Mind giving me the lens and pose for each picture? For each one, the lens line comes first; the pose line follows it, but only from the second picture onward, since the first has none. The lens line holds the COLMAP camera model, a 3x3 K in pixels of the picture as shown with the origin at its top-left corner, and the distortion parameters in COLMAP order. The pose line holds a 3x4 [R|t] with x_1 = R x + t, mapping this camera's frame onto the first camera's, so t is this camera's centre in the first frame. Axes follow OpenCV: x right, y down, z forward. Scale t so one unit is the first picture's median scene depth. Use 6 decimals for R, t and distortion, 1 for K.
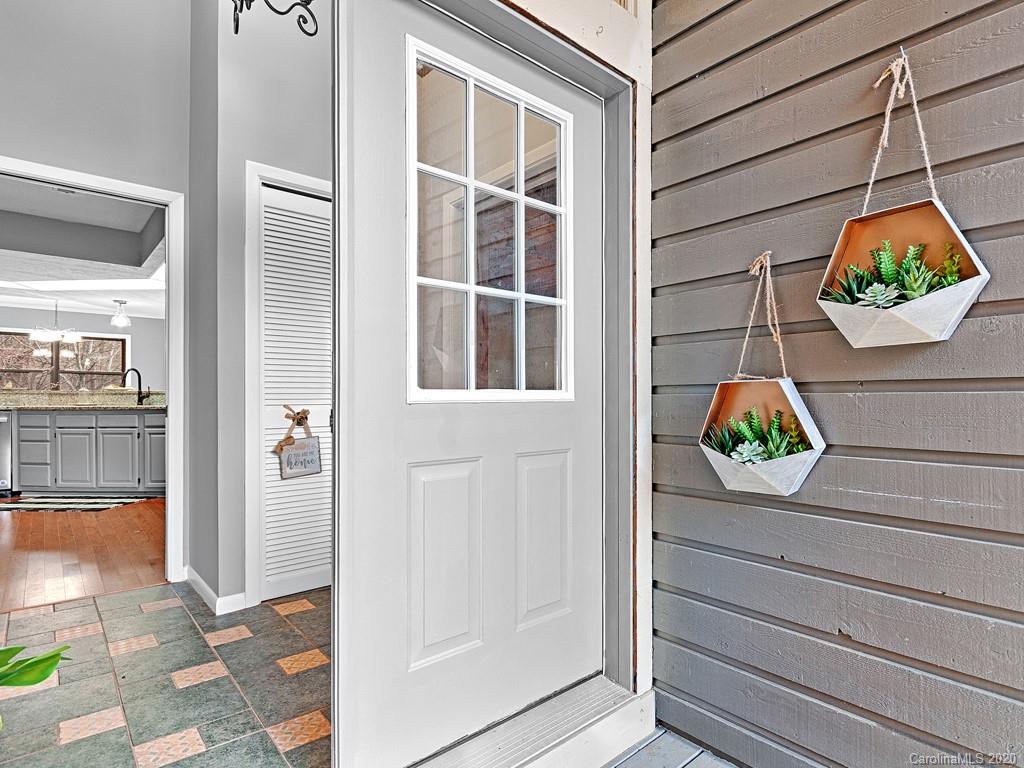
lens RADIAL K [[551.8, 0, 551.3], [0, 551.8, 398.5], [0, 0, 1]] dist [-0.000183, -0.002138]
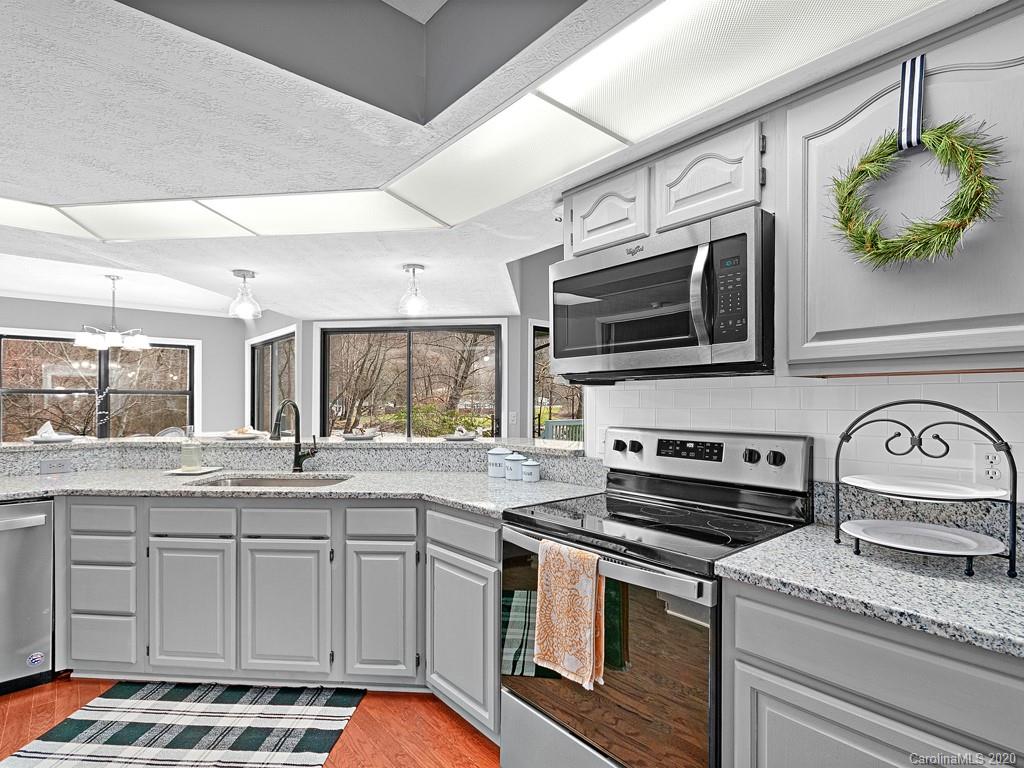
lens RADIAL K [[513.1, 0, 510.0], [0, 513.1, 392.8], [0, 0, 1]] dist [0.002090, -0.000638]
pose [[0.999209, -0.008172, -0.038912, -0.578042], [0.007695, 0.999894, -0.012390, -0.057718], [0.039009, 0.012080, 0.999166, 0.580334]]
